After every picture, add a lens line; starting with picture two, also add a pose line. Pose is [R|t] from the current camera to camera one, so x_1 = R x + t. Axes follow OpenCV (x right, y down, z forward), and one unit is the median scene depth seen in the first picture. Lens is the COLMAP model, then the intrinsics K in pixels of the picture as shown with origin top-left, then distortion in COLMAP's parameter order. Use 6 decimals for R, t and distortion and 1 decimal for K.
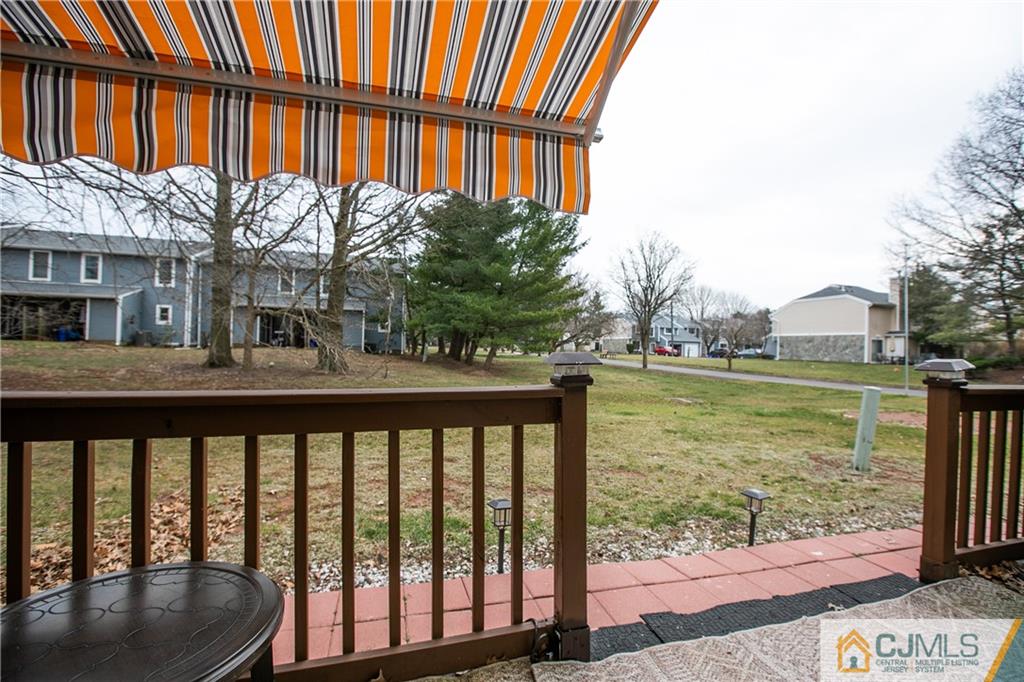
lens RADIAL K [[463.8, 0, 512.0], [0, 463.8, 341.0], [0, 0, 1]] dist [-0.056456, 0.027012]
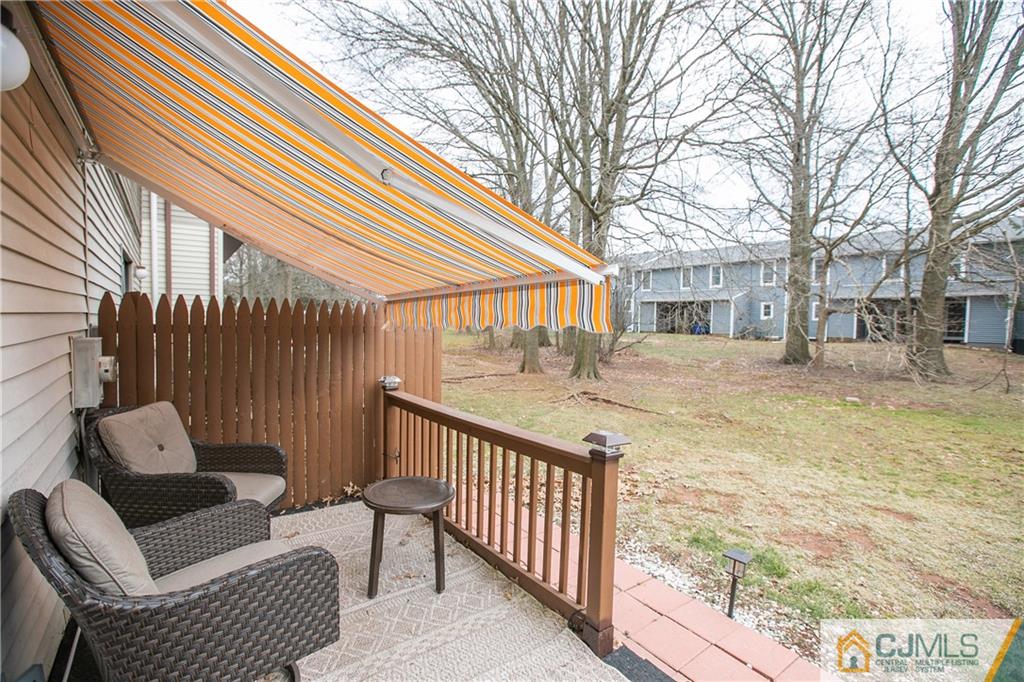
lens RADIAL K [[462.5, 0, 514.8], [0, 462.5, 341.9], [0, 0, 1]] dist [-0.047430, 0.015415]
pose [[0.353900, 0.023873, -0.934979, 0.096903], [0.005160, 0.999609, 0.027477, -0.021075], [0.935269, -0.014549, 0.353638, 0.020356]]
